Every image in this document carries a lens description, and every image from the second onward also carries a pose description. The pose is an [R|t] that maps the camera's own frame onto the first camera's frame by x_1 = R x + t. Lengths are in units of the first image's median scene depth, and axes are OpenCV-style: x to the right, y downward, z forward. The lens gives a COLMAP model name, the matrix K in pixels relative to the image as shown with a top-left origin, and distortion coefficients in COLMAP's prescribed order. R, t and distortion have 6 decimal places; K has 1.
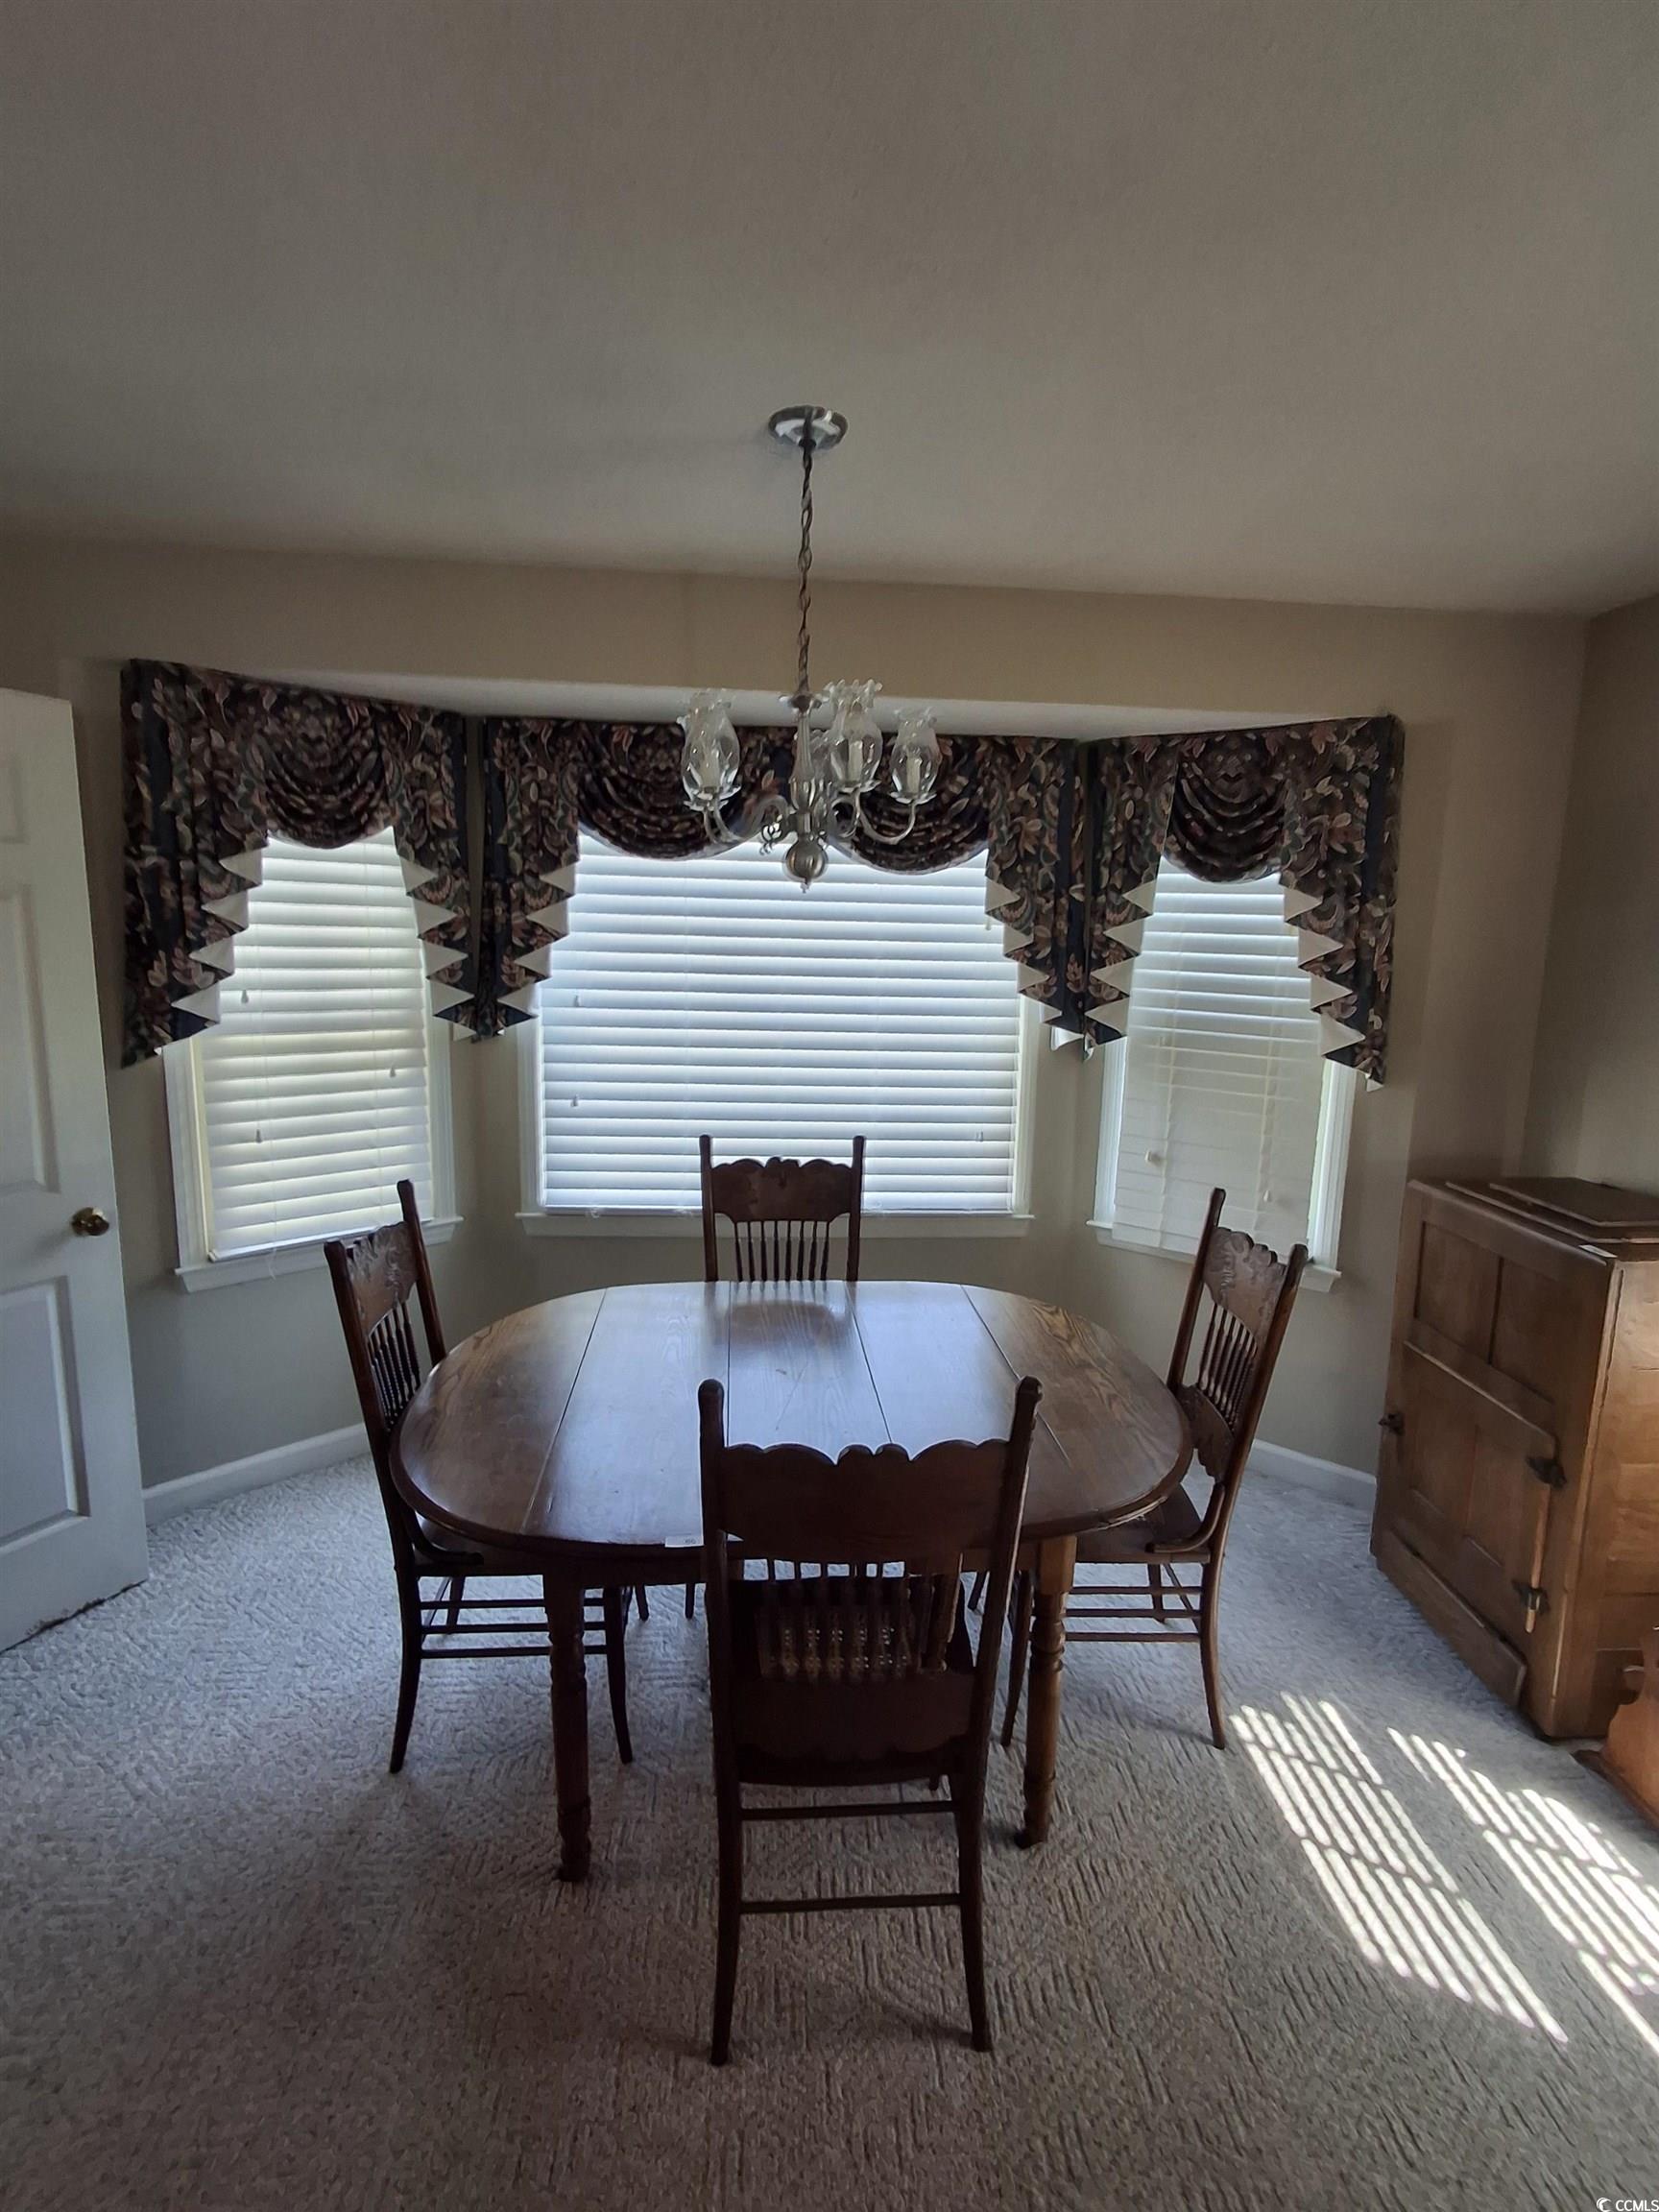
lens RADIAL K [[1040.3, 0, 863.4], [0, 1040.3, 1106.4], [0, 0, 1]] dist [0.001453, 0.000134]
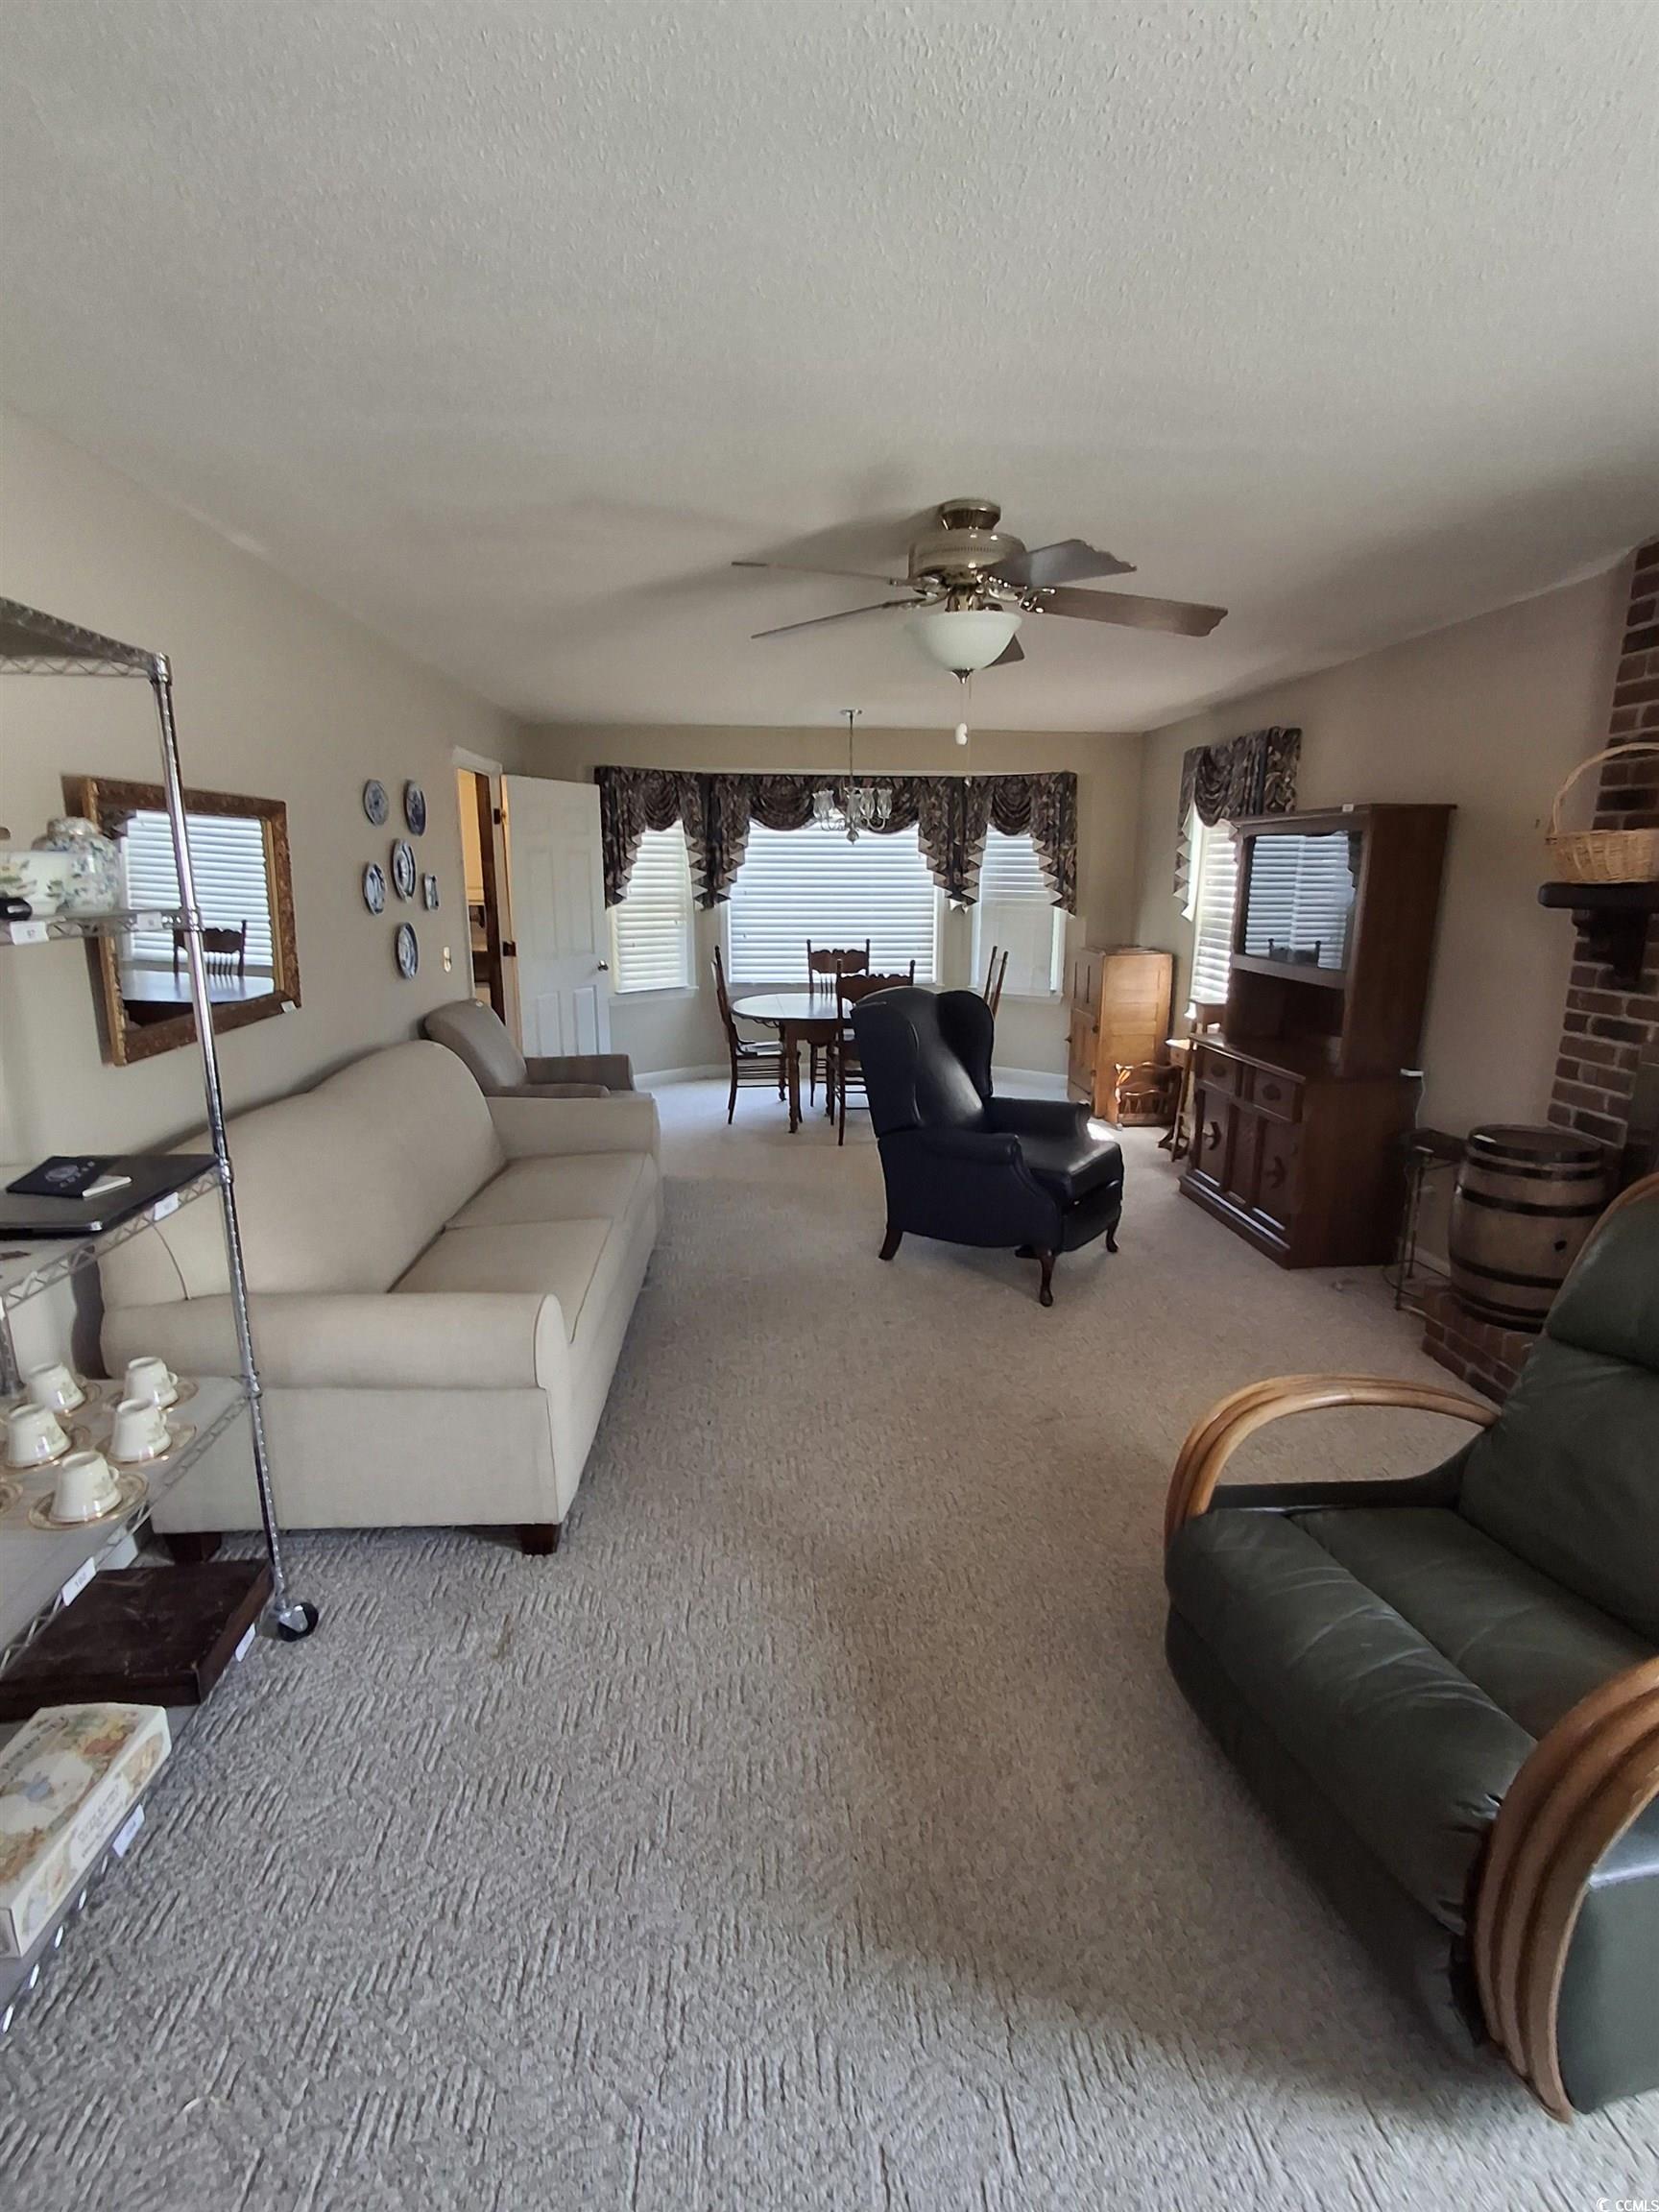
lens RADIAL K [[1014.5, 0, 842.3], [0, 1014.5, 1090.7], [0, 0, 1]] dist [0.002810, 0.008498]
pose [[0.999710, -0.018804, -0.015077, -0.034515], [0.019498, 0.998693, 0.047247, 0.266030], [0.014169, -0.047527, 0.998769, -1.436901]]
